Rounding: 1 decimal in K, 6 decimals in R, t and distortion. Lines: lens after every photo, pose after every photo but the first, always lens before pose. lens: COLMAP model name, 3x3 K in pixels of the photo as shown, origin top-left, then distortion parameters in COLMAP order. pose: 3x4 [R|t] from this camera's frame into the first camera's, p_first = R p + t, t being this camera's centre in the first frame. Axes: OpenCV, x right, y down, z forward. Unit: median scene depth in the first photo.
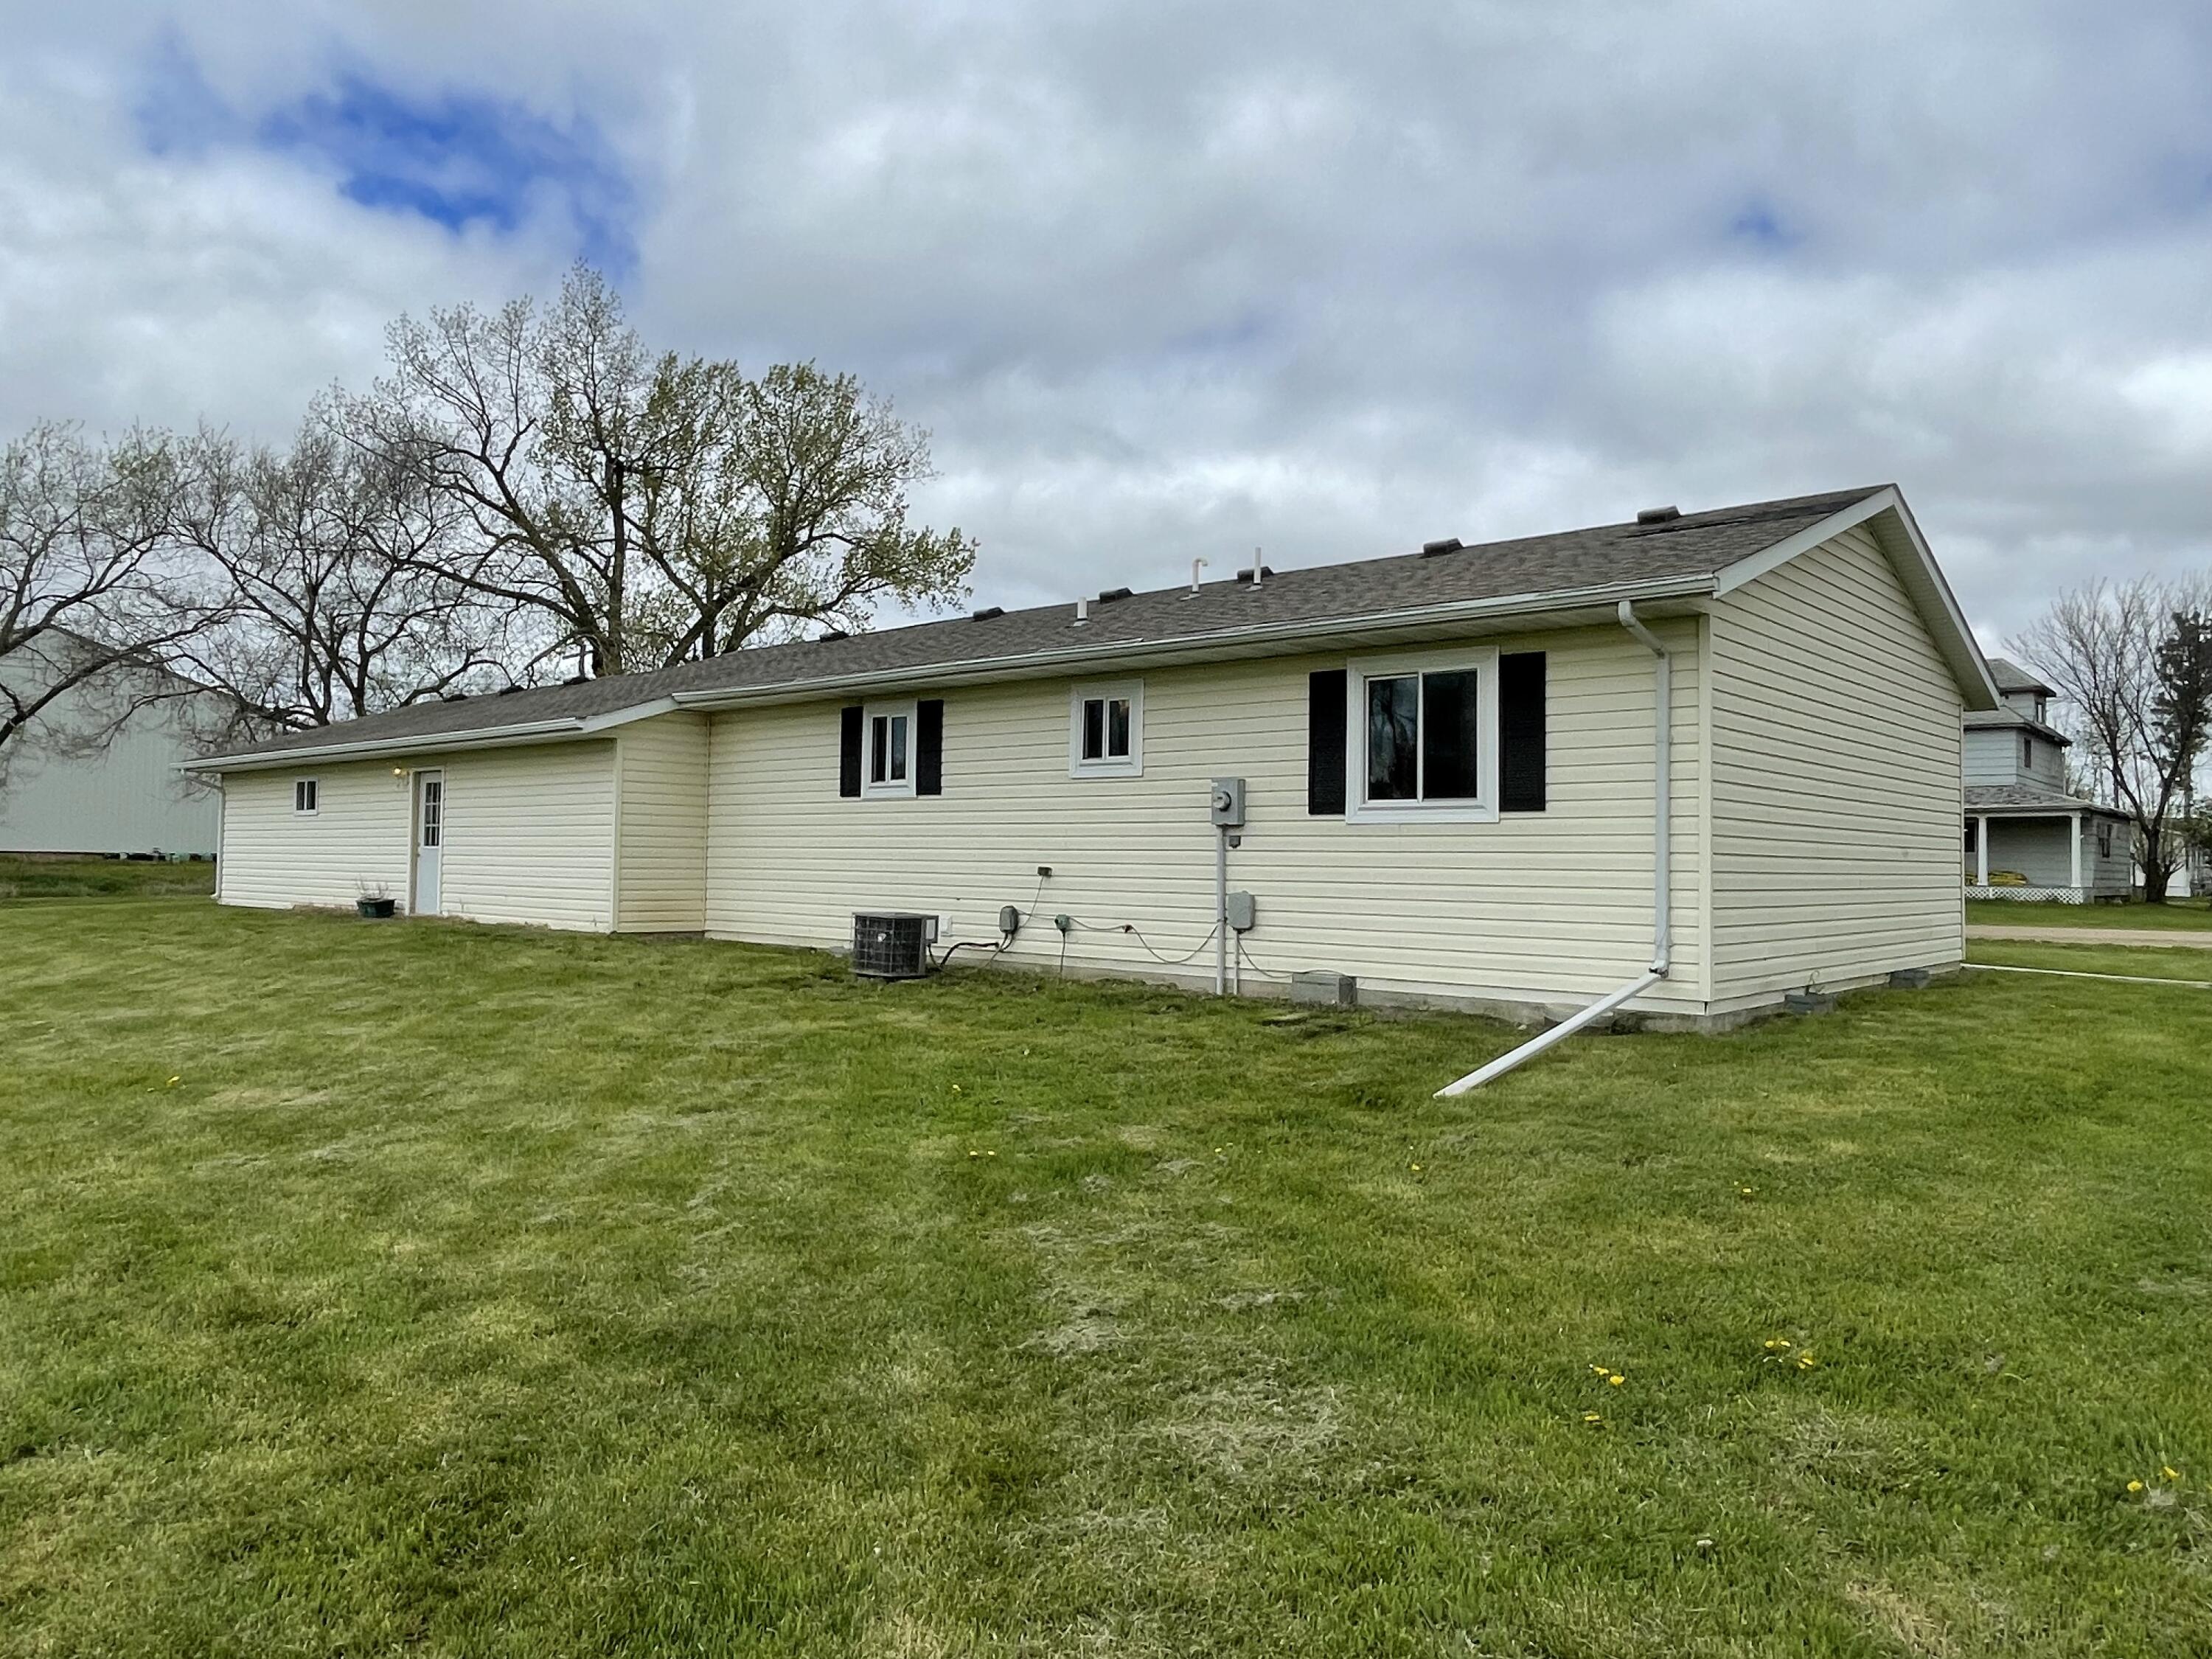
lens RADIAL K [[1512.3, 0, 1100.6], [0, 1512.3, 826.3], [0, 0, 1]] dist [0.000383, -0.007988]
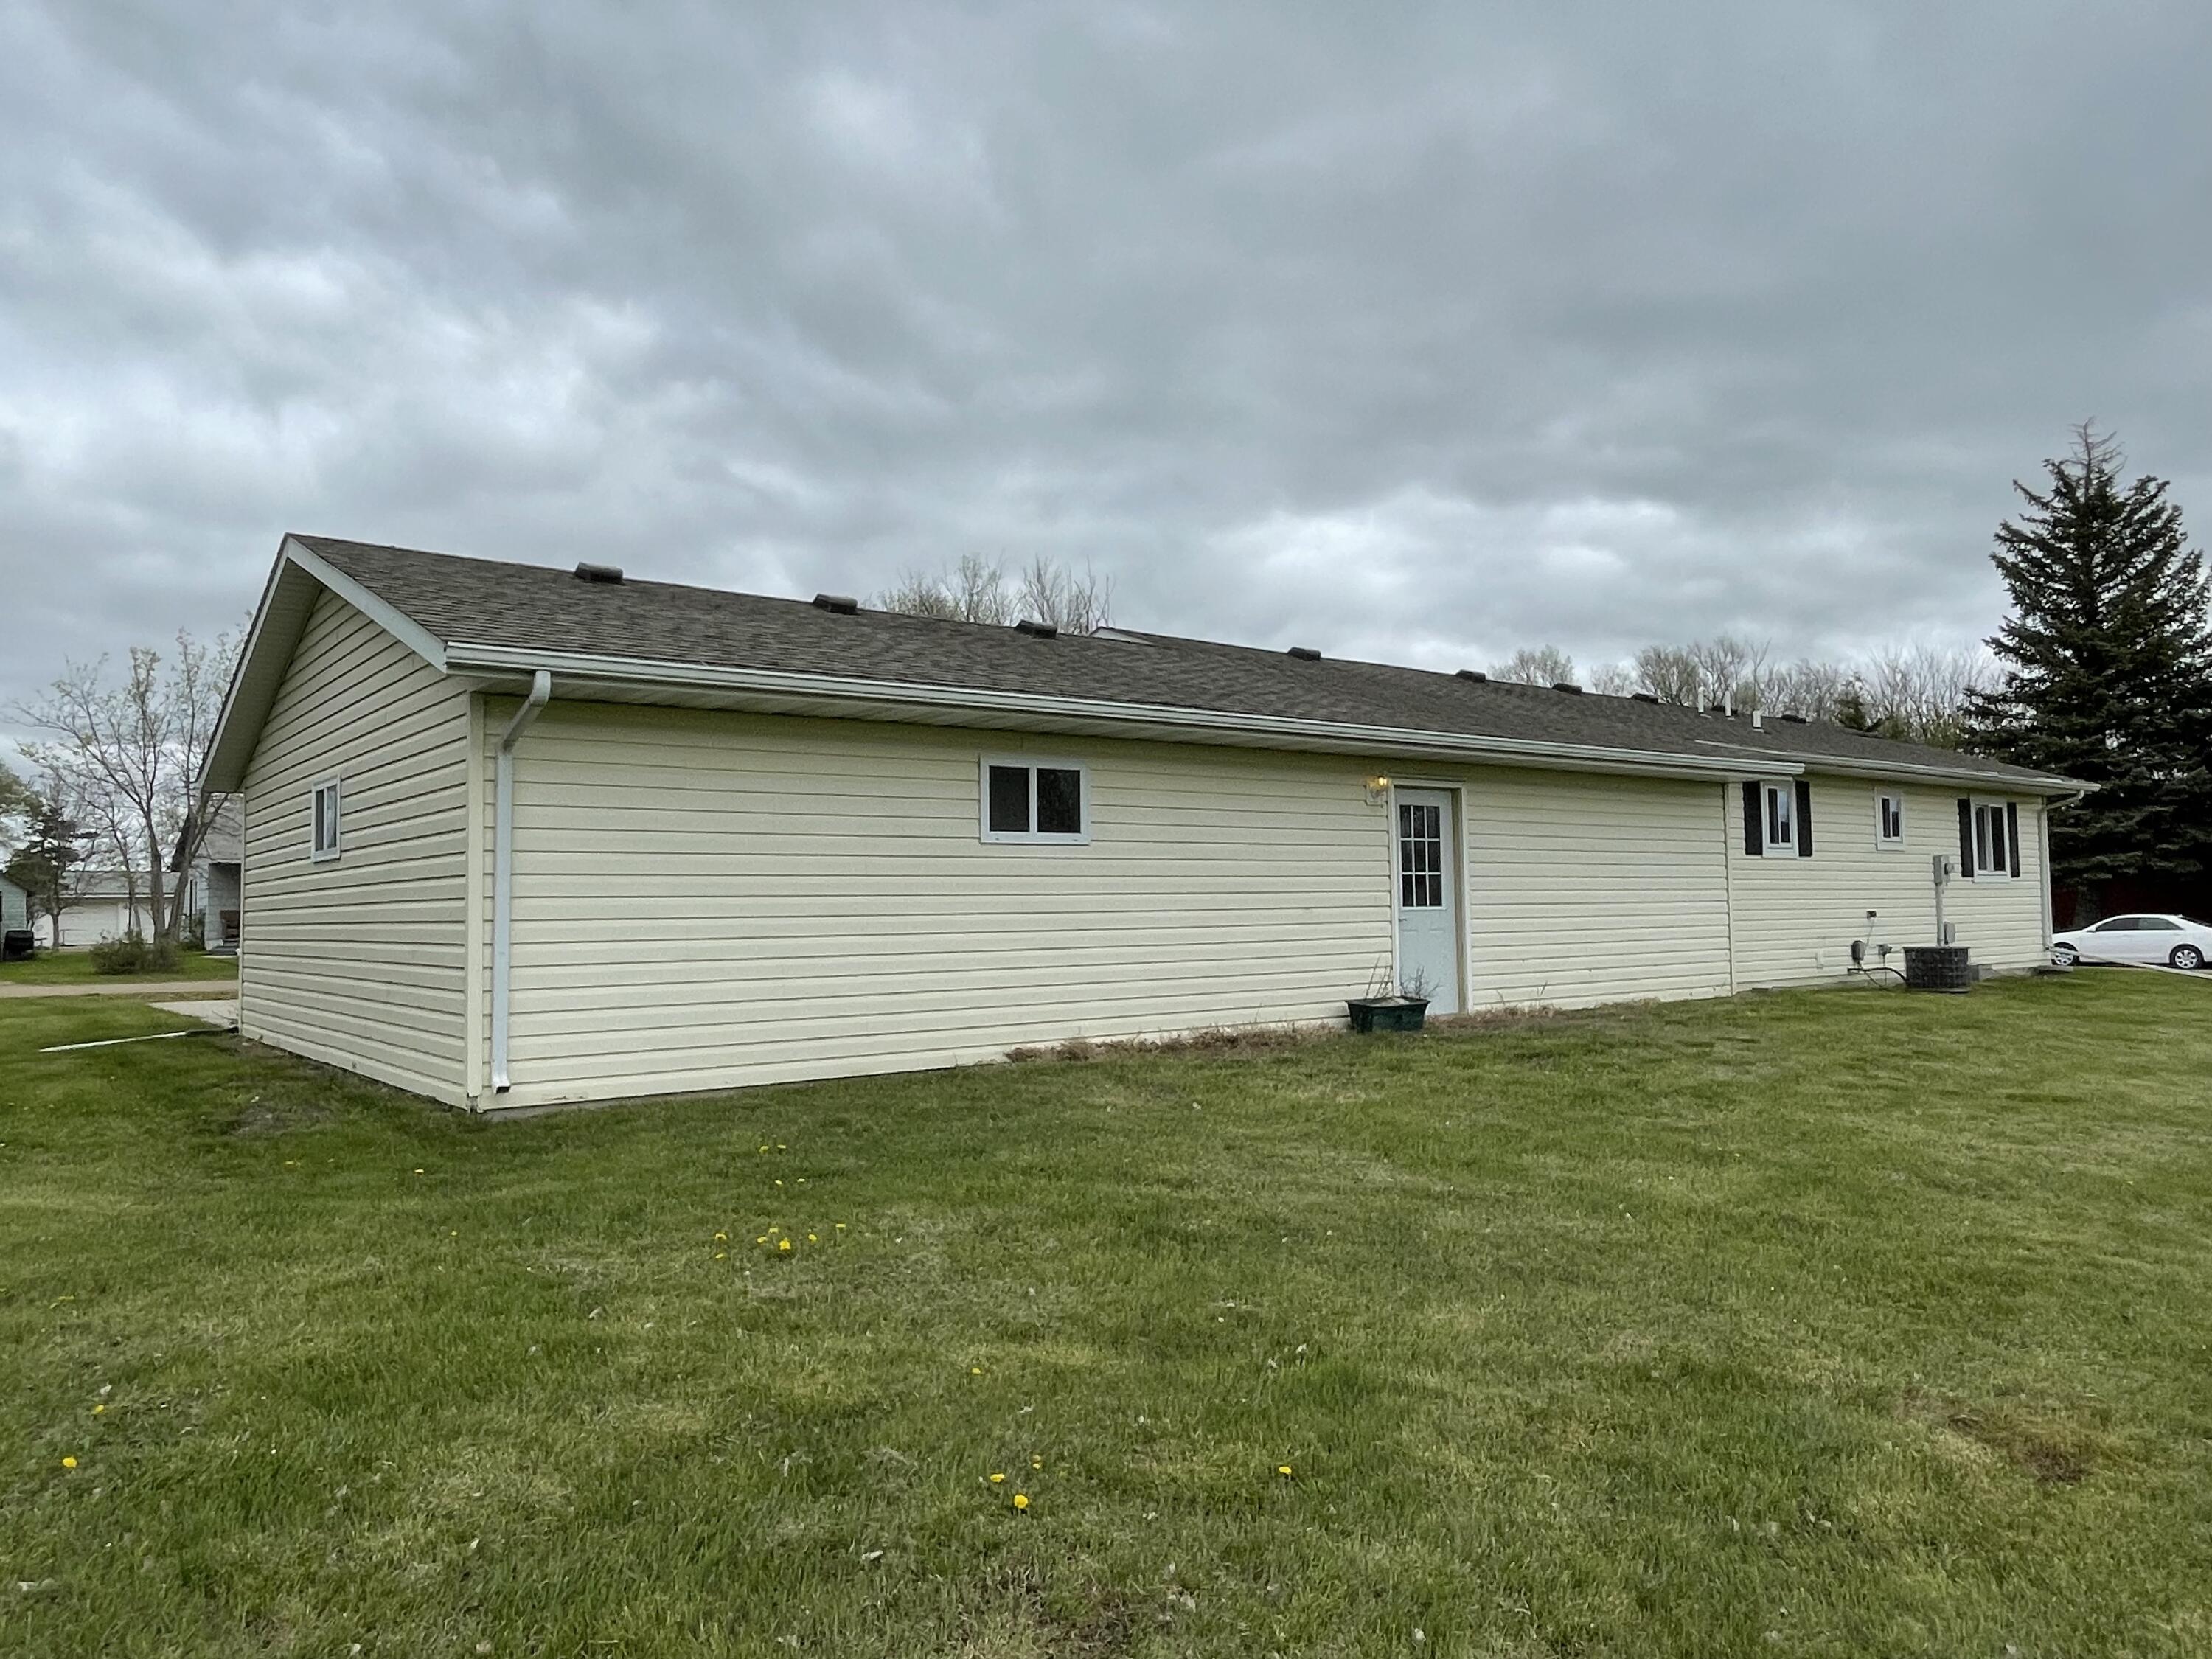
lens RADIAL K [[1512.3, 0, 1100.6], [0, 1512.3, 826.3], [0, 0, 1]] dist [0.000383, -0.007988]
pose [[0.182951, 0.038726, 0.982359, -1.423830], [-0.008693, 0.999249, -0.037773, 0.006821], [-0.983084, -0.001629, 0.183150, 1.318093]]
